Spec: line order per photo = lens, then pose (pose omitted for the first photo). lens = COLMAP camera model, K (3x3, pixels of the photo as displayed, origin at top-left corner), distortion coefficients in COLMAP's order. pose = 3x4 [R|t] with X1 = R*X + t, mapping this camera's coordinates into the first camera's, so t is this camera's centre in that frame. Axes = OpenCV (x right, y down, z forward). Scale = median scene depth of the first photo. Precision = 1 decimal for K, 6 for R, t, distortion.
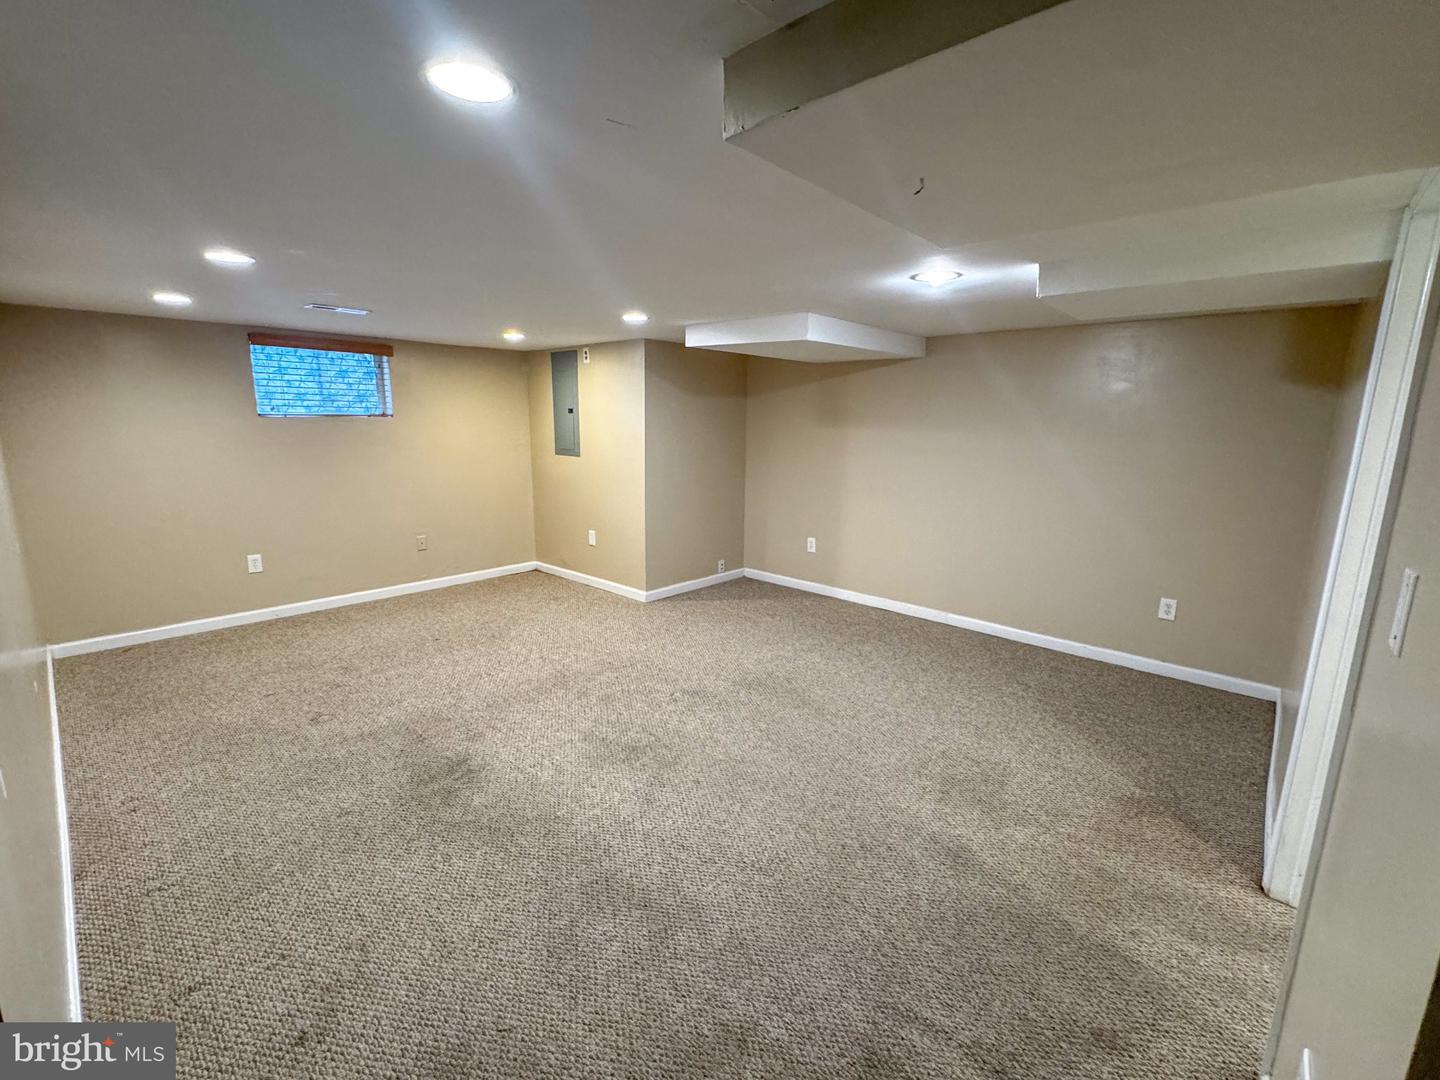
lens RADIAL K [[617.4, 0, 721.0], [0, 617.4, 544.7], [0, 0, 1]] dist [-0.003850, 0.000123]
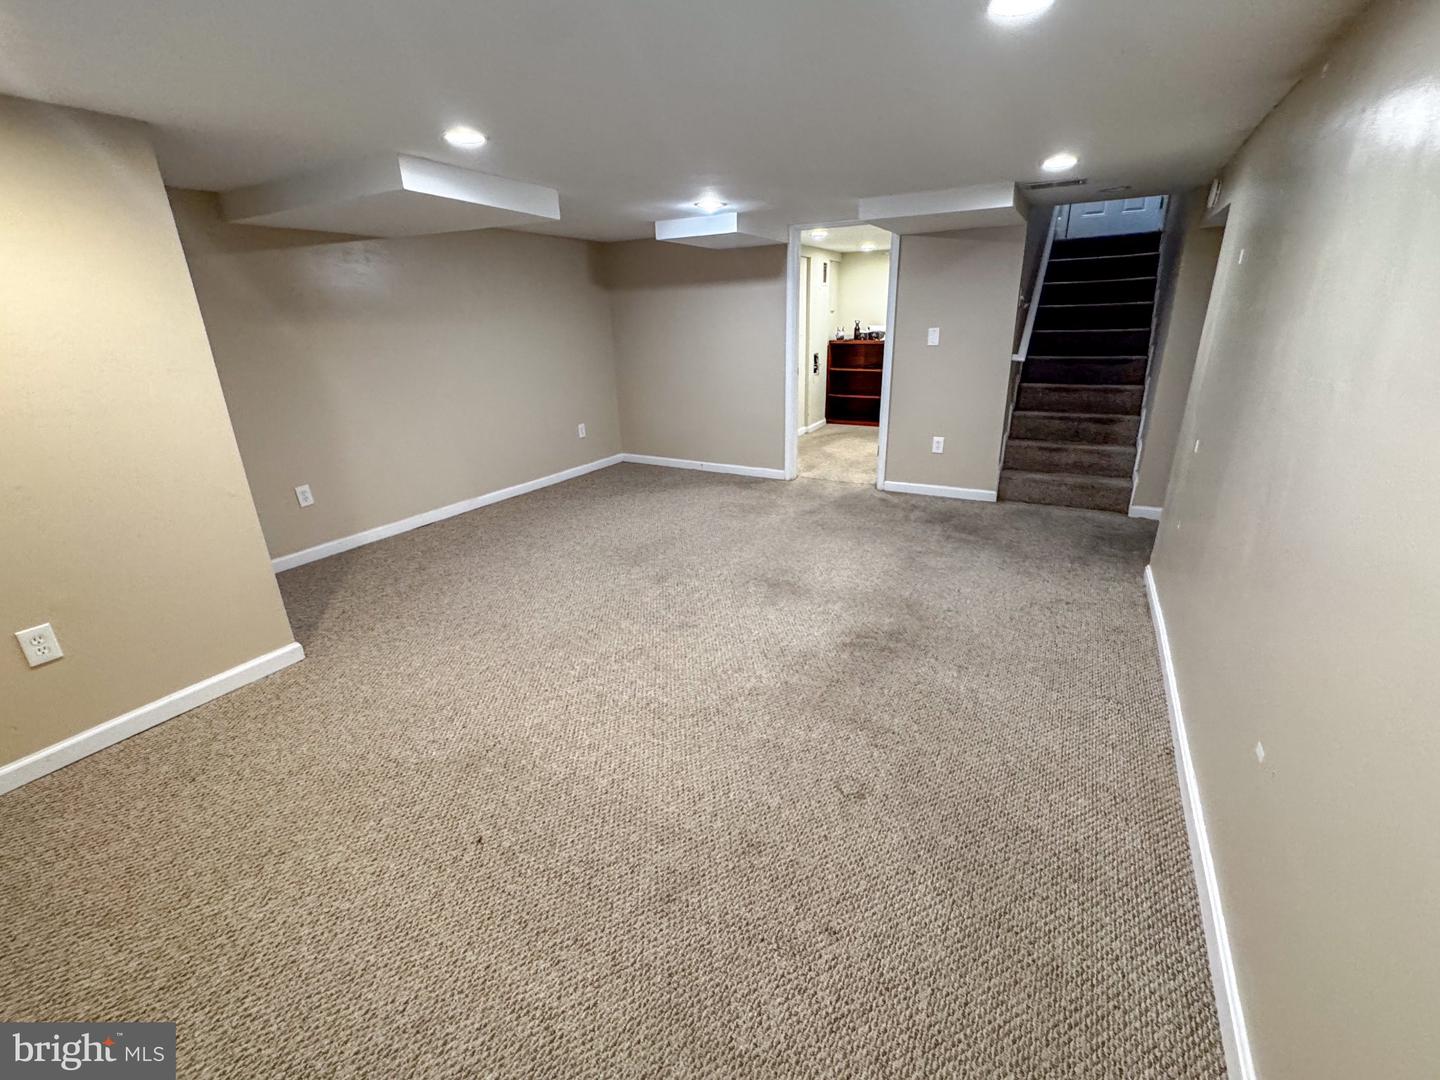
lens RADIAL K [[617.4, 0, 721.8], [0, 617.4, 539.7], [0, 0, 1]] dist [-0.003850, 0.000123]
pose [[-0.218677, -0.339716, 0.914753, -1.011377], [0.217716, 0.896825, 0.385104, -0.198873], [-0.951199, 0.283369, -0.122153, 1.032848]]
